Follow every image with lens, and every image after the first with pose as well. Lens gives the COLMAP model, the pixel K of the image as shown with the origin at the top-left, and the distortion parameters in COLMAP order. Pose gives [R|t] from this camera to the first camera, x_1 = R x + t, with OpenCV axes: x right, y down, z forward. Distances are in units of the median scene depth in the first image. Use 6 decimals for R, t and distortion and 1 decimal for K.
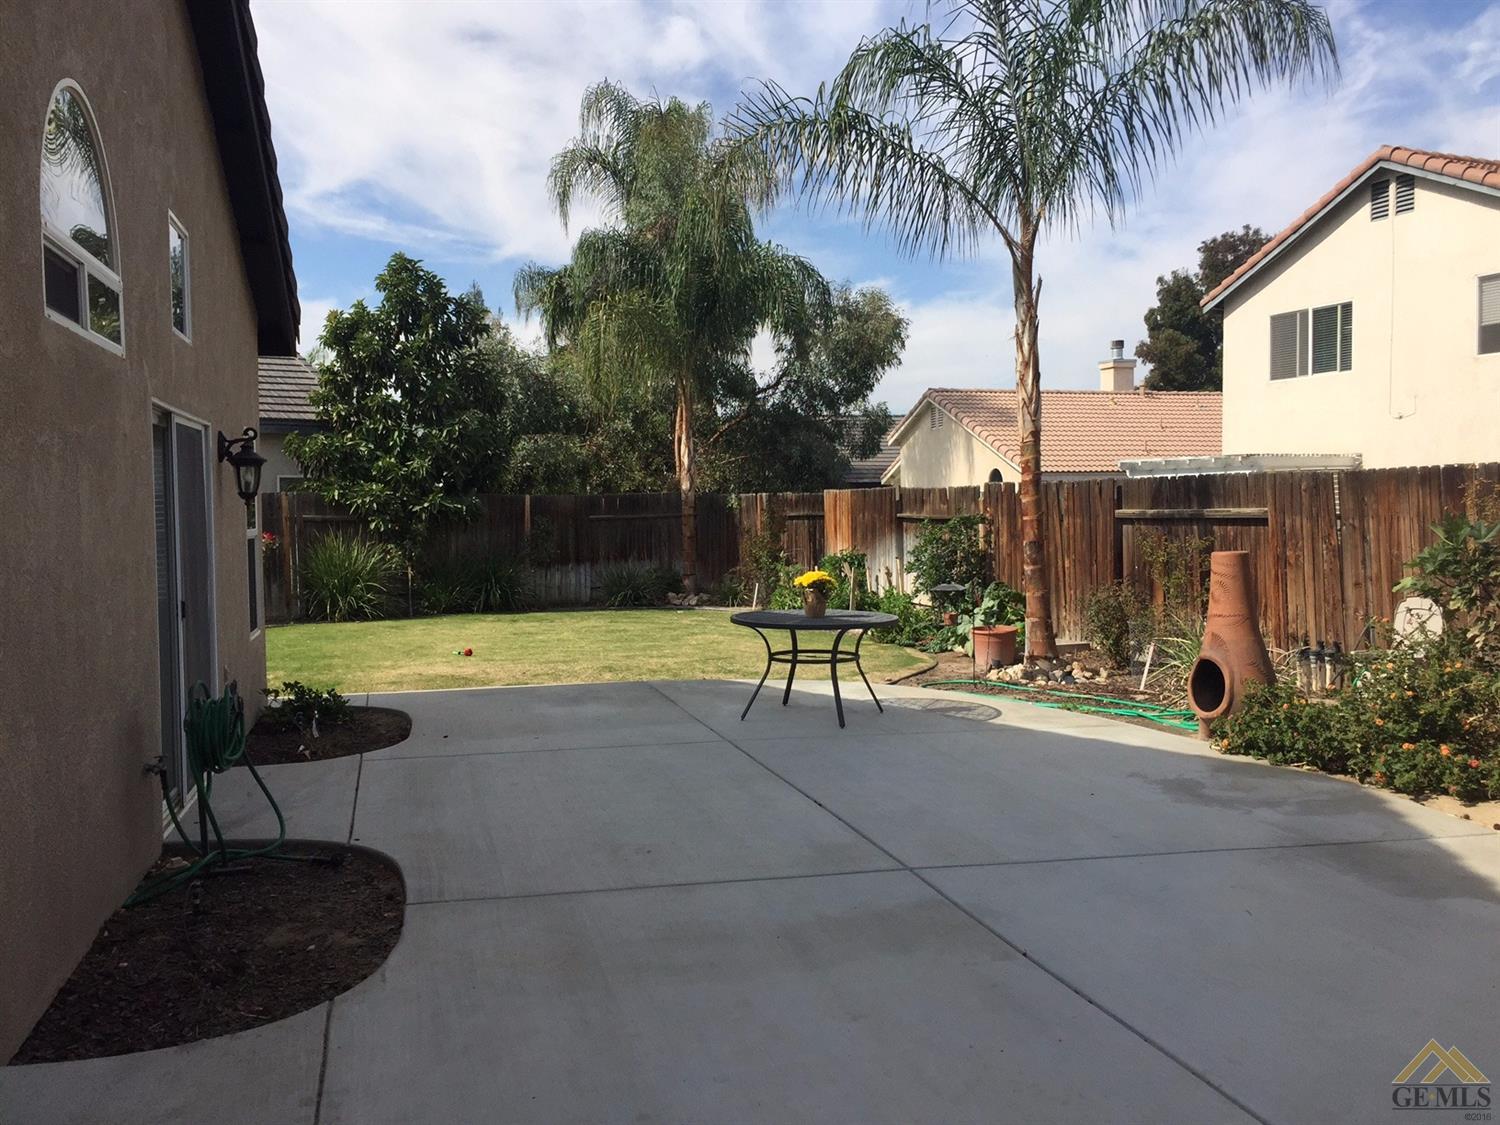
lens RADIAL K [[1268.0, 0, 750.0], [0, 1268.0, 562.5], [0, 0, 1]] dist [0.013709, 0.006652]
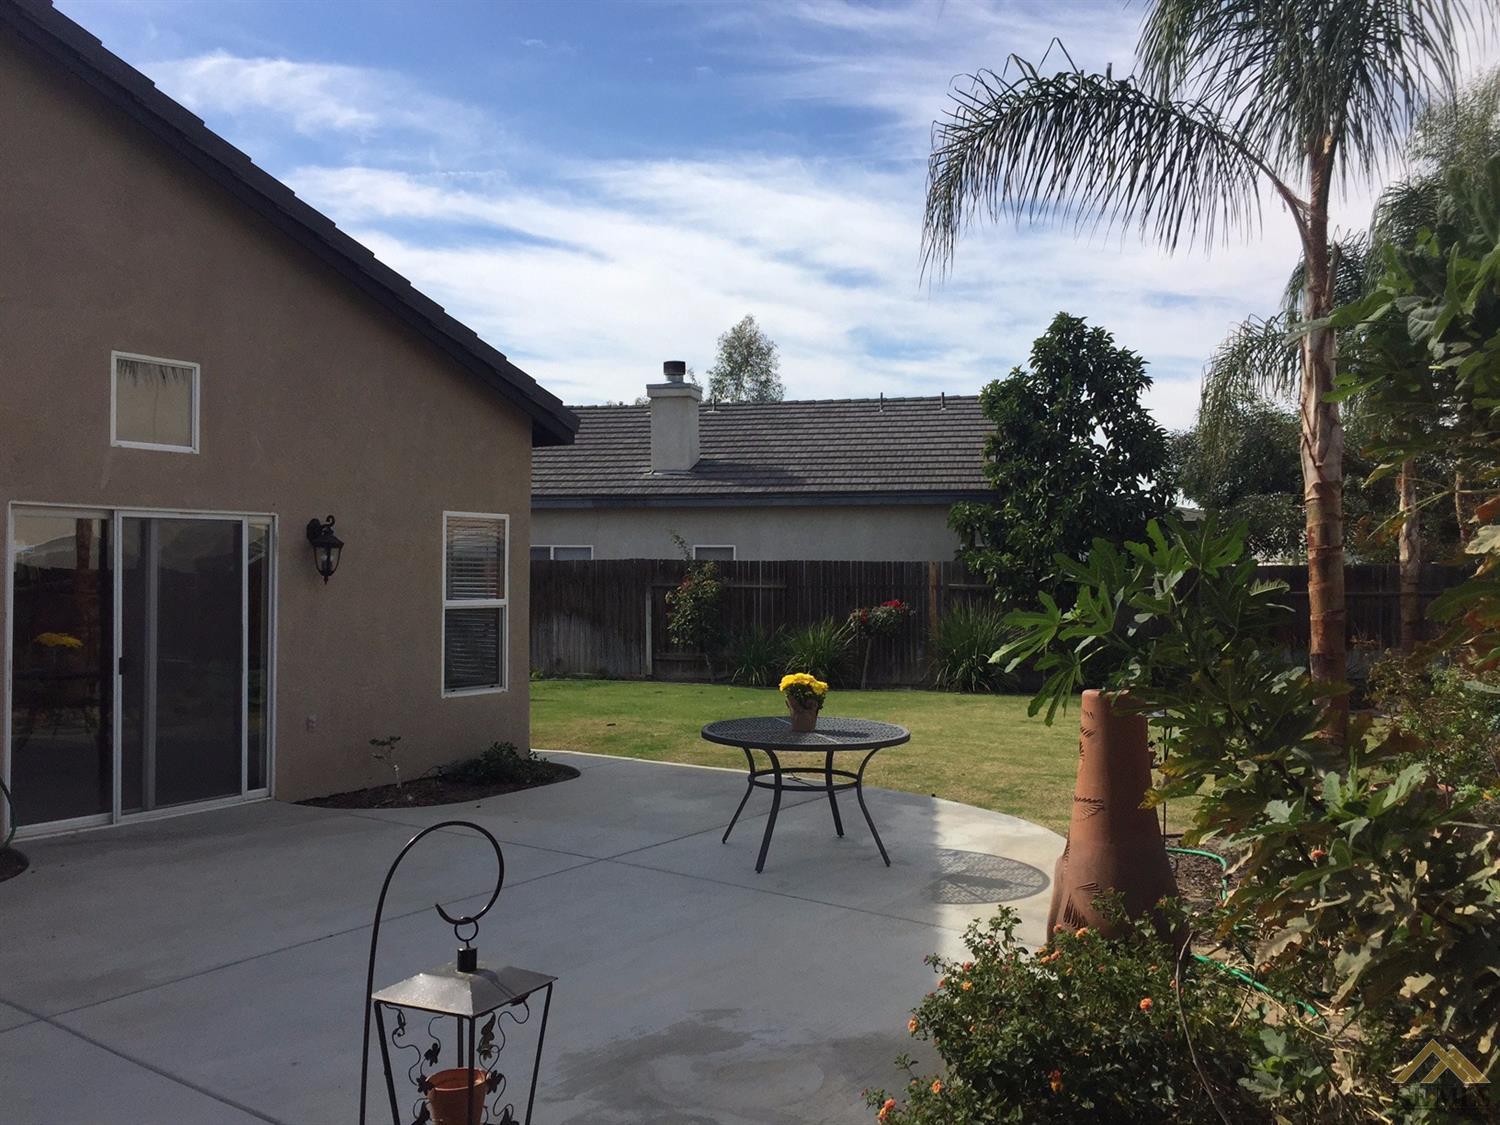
lens RADIAL K [[1268.0, 0, 750.0], [0, 1268.0, 562.5], [0, 0, 1]] dist [0.013709, 0.006652]
pose [[0.665333, 0.008443, -0.746499, 0.517204], [-0.044281, 0.998622, -0.028172, -0.032463], [0.745232, 0.051799, 0.664790, 0.355690]]
